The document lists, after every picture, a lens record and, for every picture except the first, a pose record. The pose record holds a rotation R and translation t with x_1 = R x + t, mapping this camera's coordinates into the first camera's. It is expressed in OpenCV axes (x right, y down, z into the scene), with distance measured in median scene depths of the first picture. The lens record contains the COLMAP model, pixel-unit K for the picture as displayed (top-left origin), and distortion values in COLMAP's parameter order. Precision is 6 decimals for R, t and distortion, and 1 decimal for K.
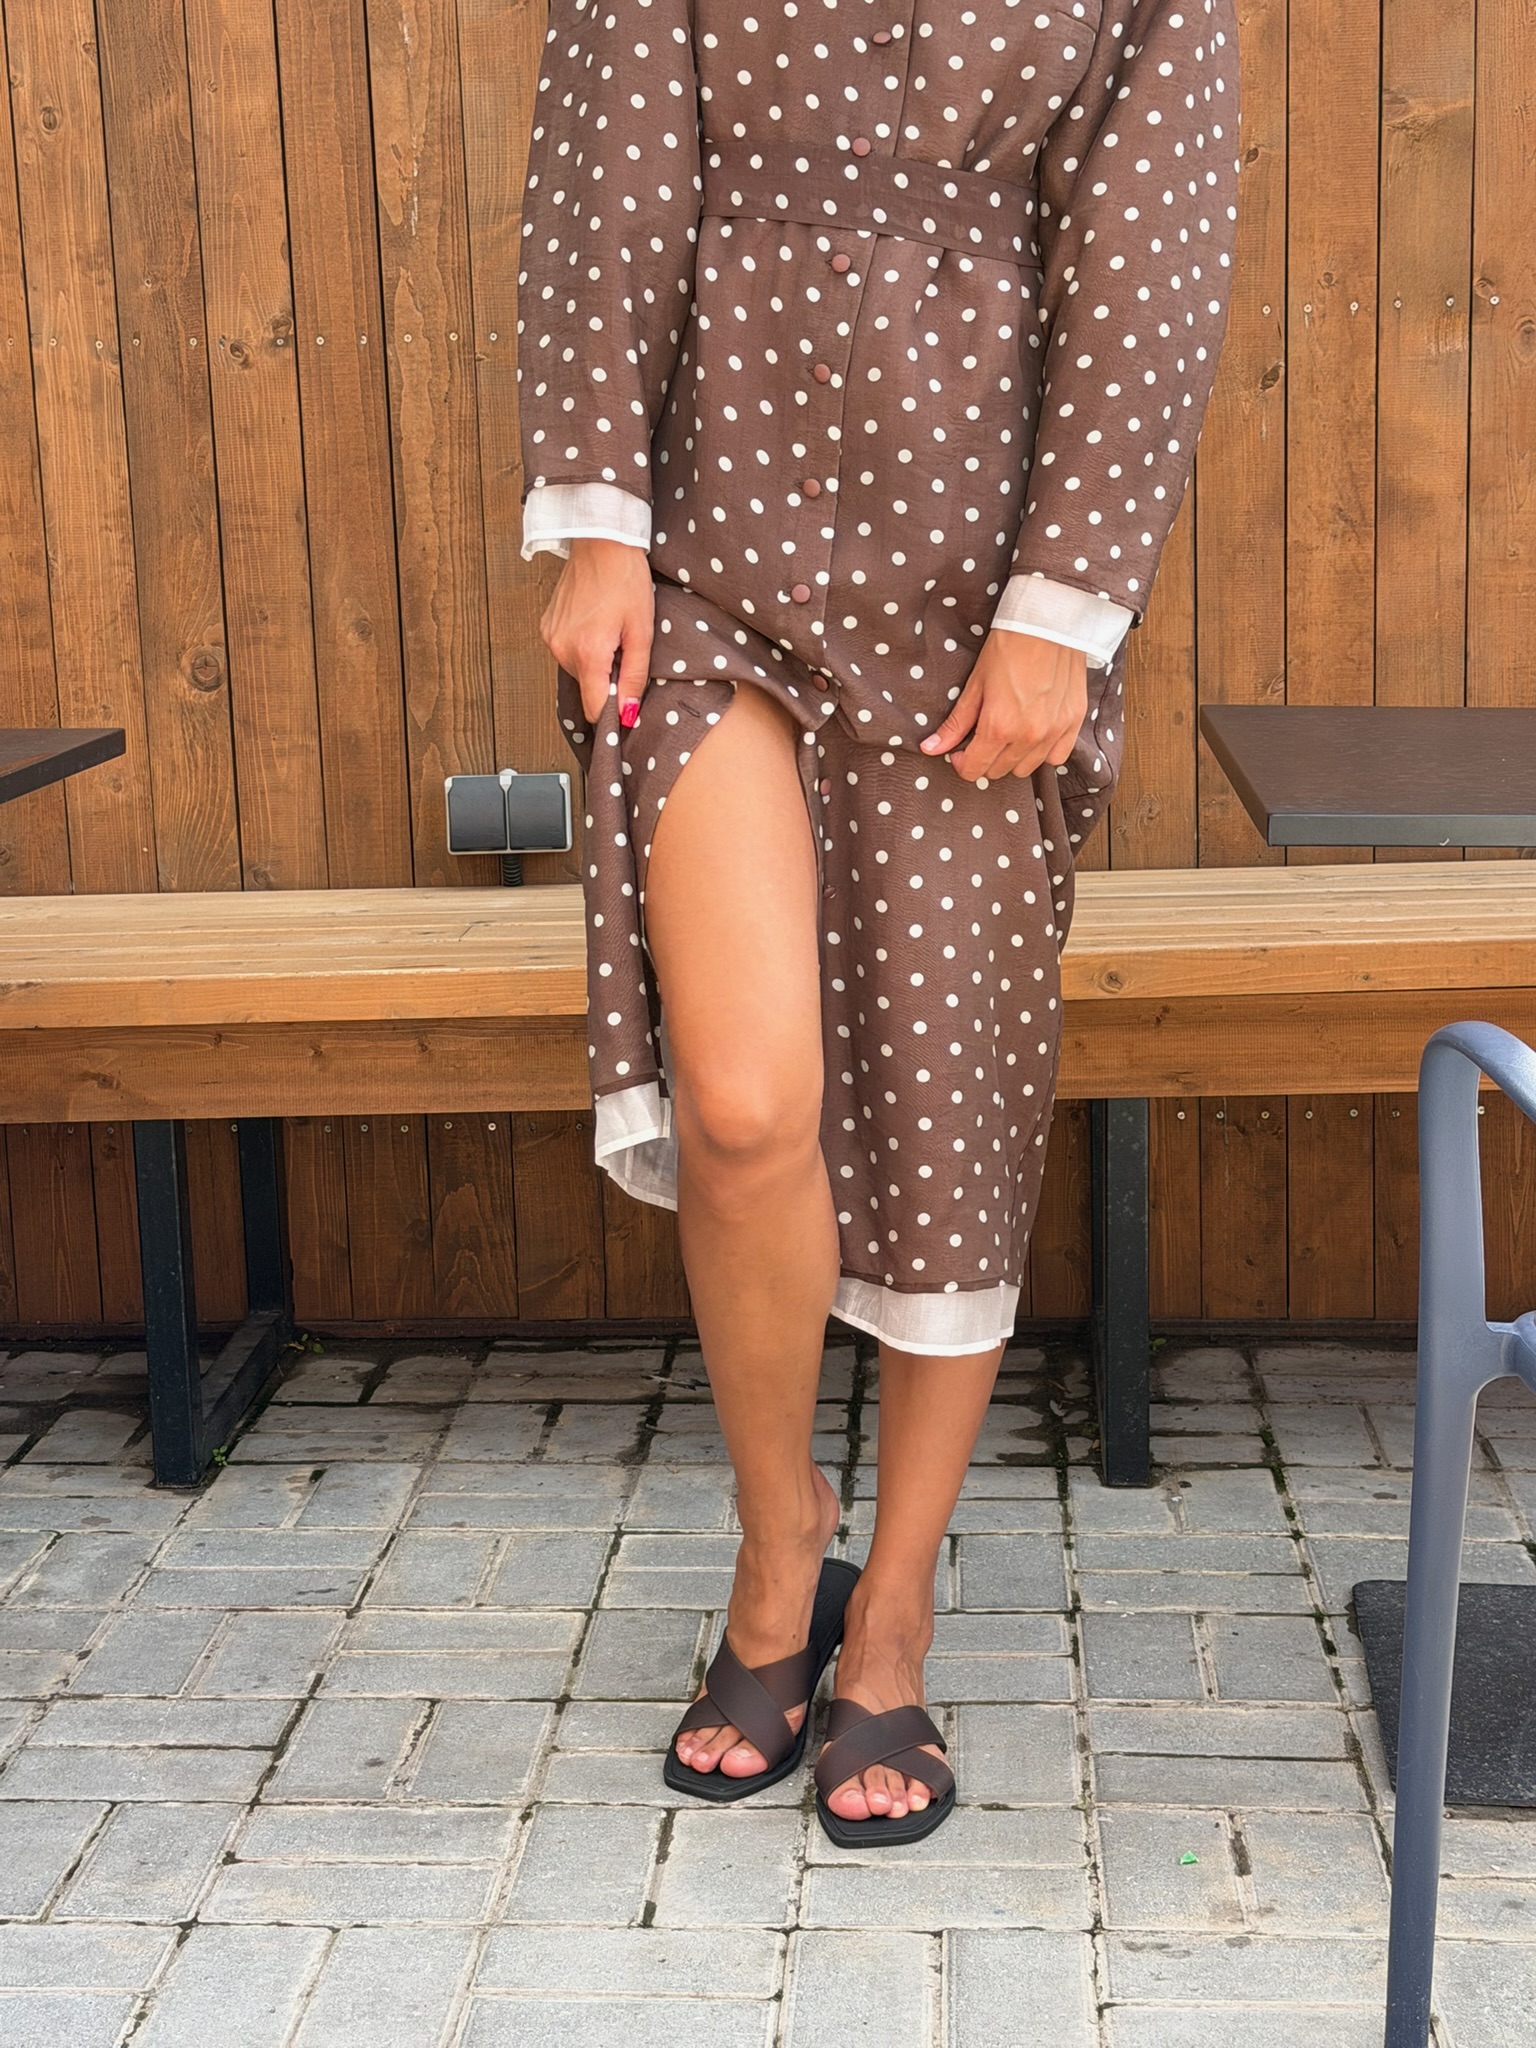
lens RADIAL K [[3528.0, 0, 760.4], [0, 3528.0, 1037.3], [0, 0, 1]] dist [0.137736, 0.000000]
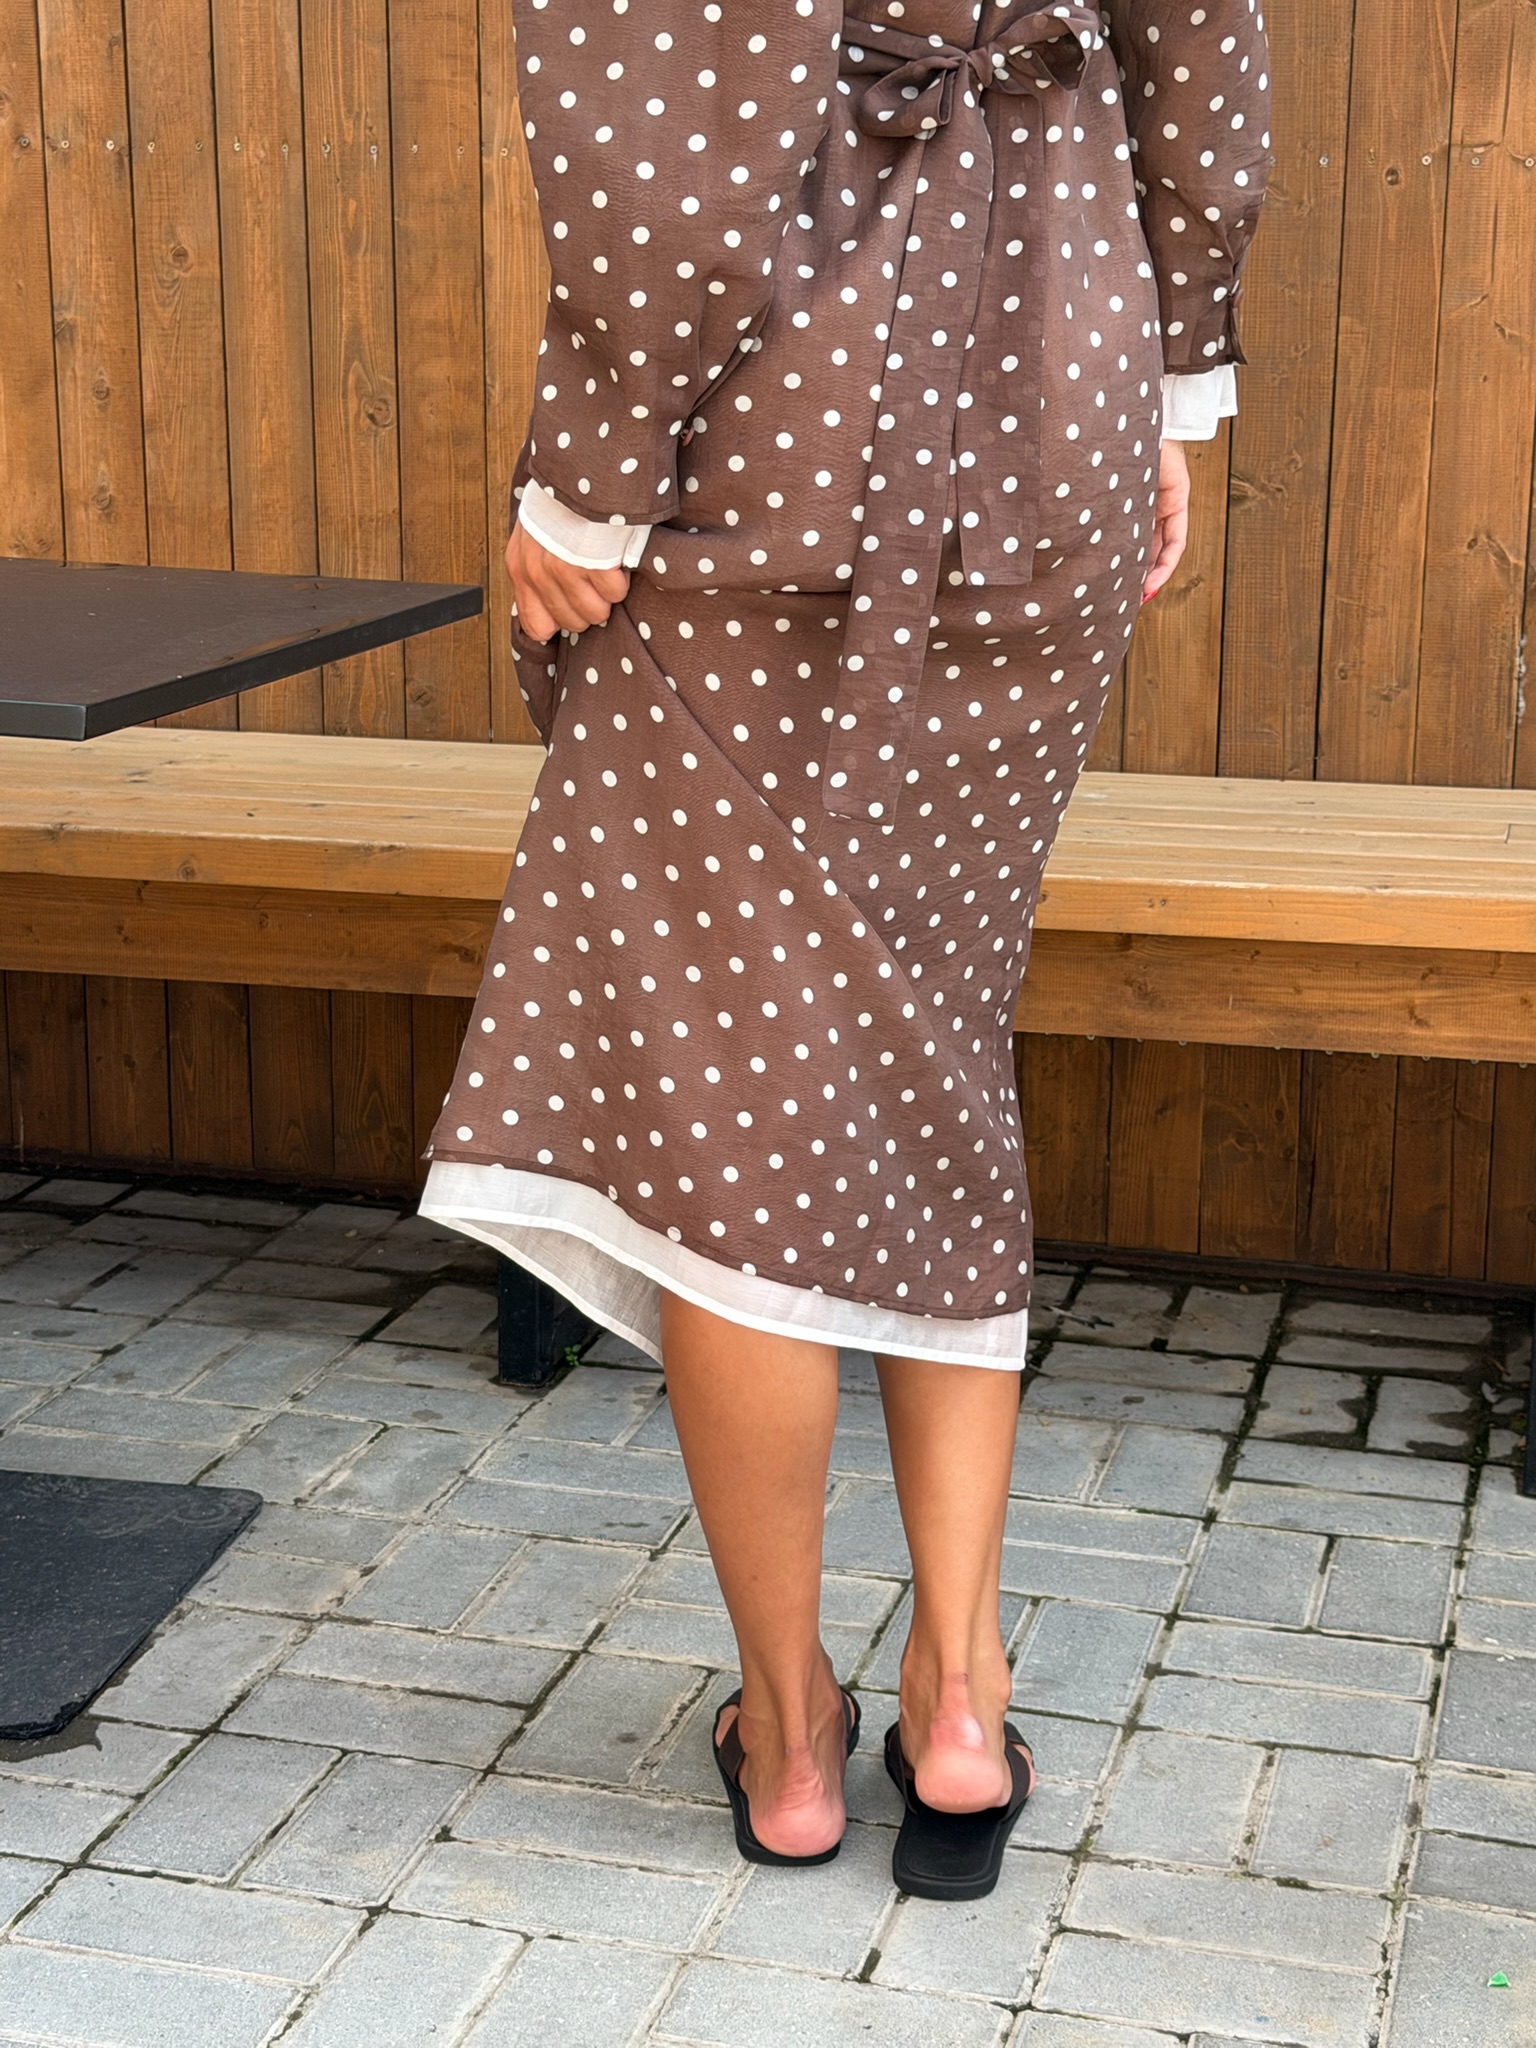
lens RADIAL K [[3528.0, 0, 761.7], [0, 3528.0, 1045.7], [0, 0, 1]] dist [0.137736, 0.000000]
pose [[0.980423, 0.082804, -0.178643, 0.060533], [-0.072309, 0.995295, 0.064494, -0.029392], [0.183143, -0.050314, 0.981798, 0.091204]]
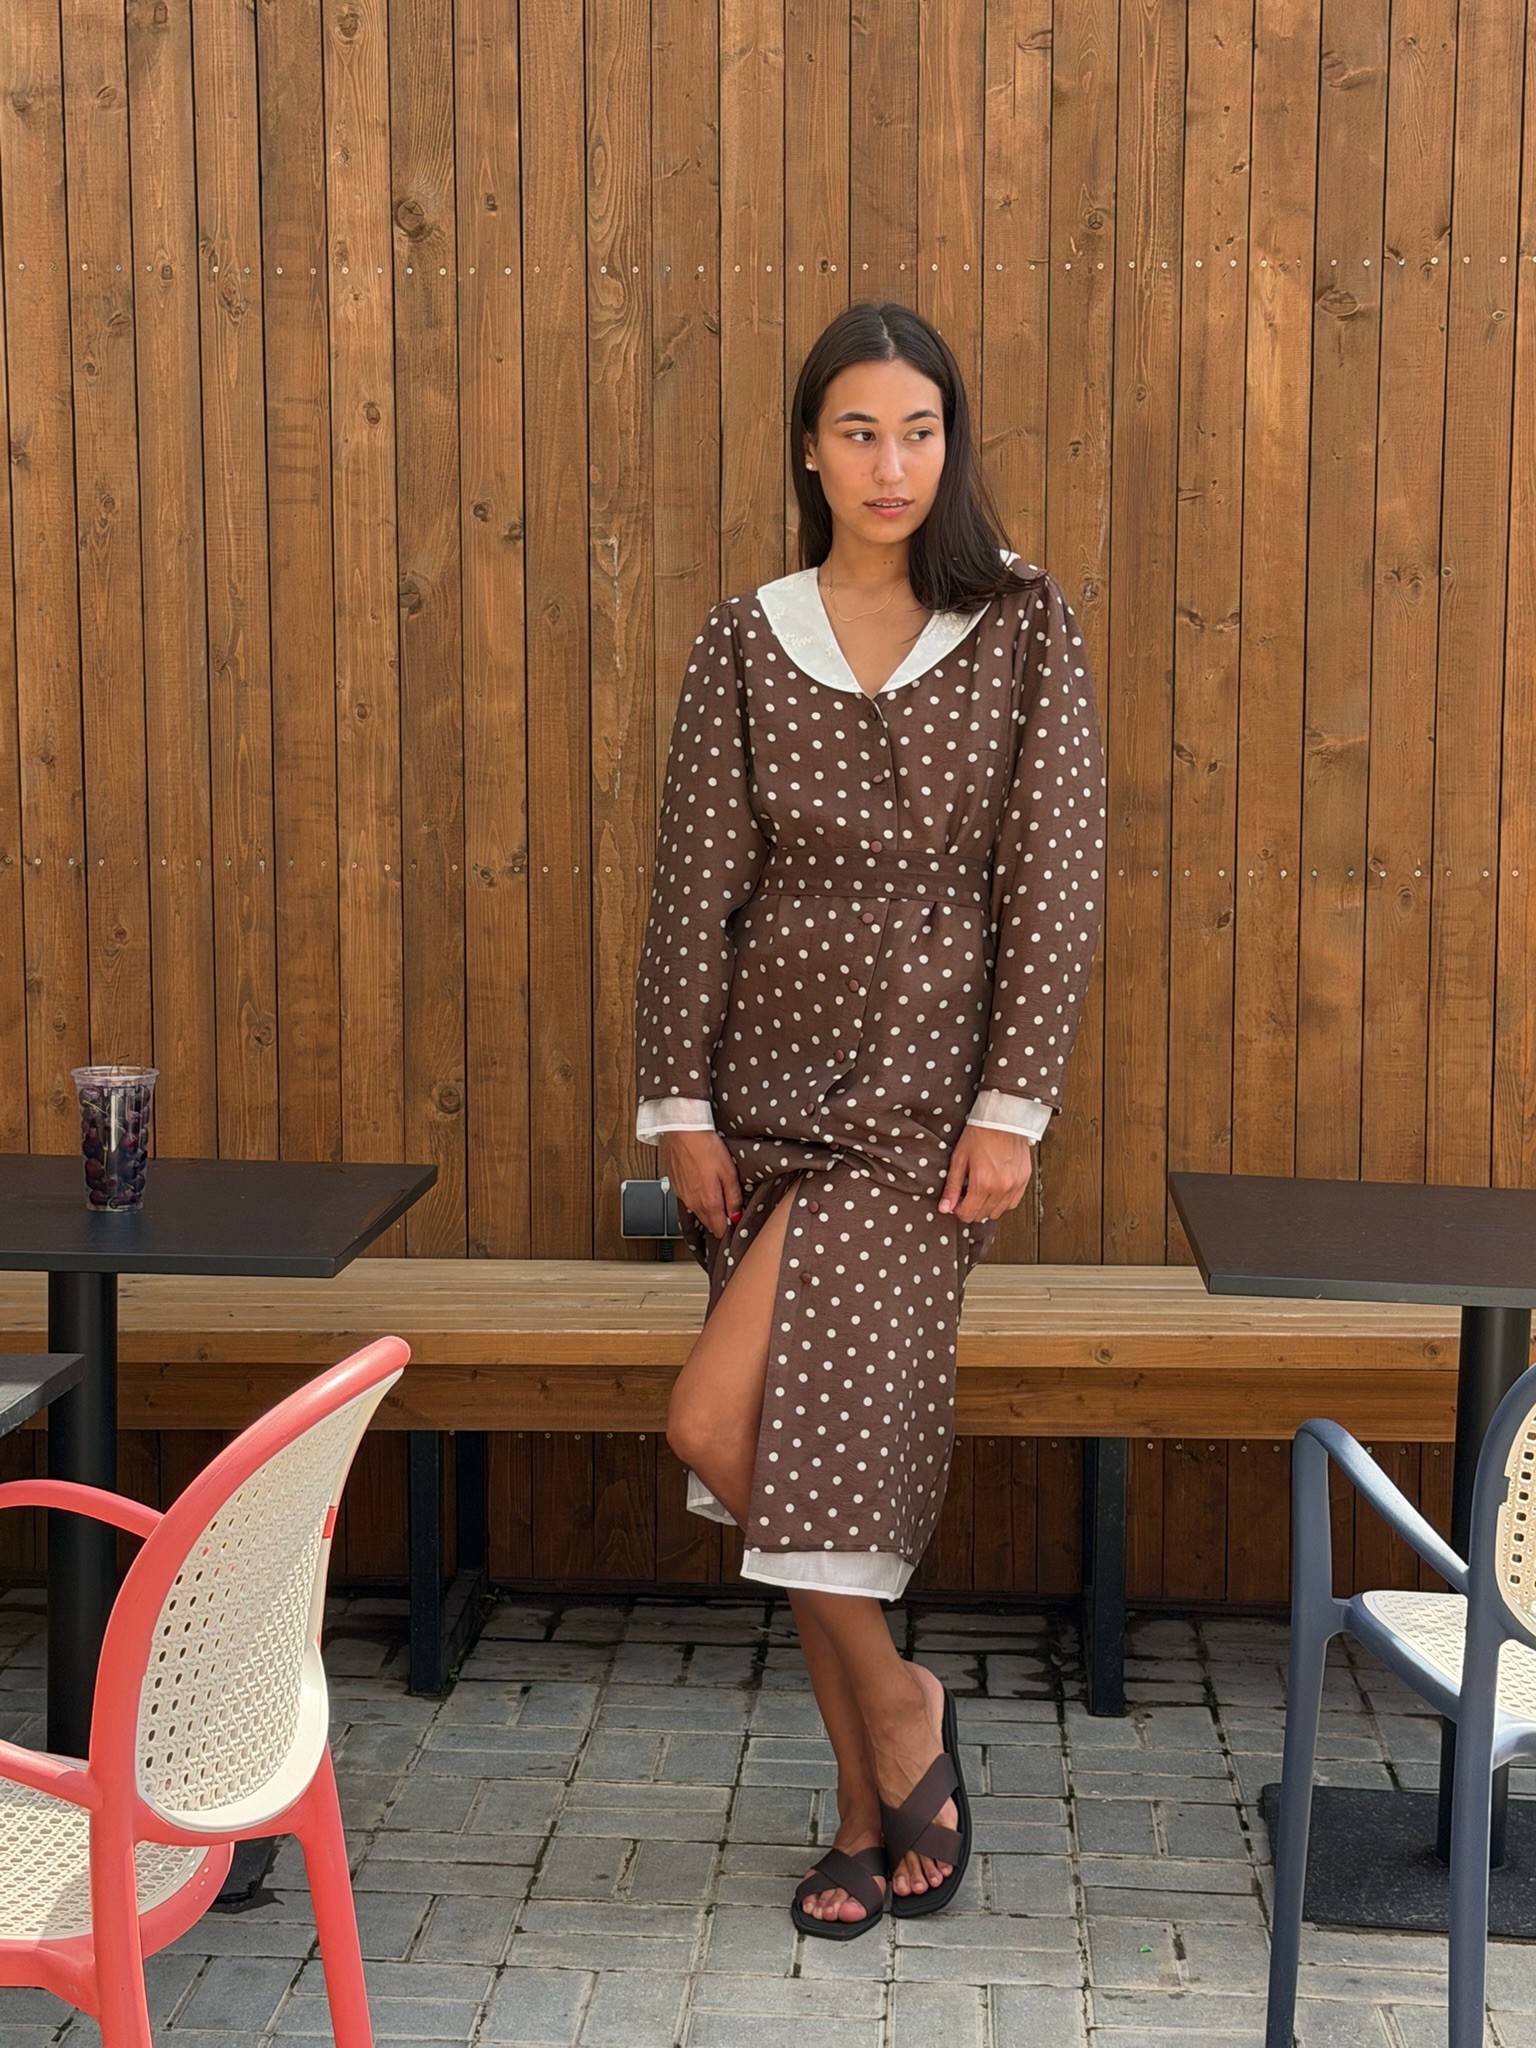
lens RADIAL K [[3528.0, 0, 756.4], [0, 3528.0, 1037.3], [0, 0, 1]] dist [0.137736, 0.000000]
pose [[0.999468, 0.032067, 0.005885, -0.051779], [-0.031512, 0.996465, -0.077879, -0.027048], [-0.008362, 0.077652, 0.996945, -0.420548]]
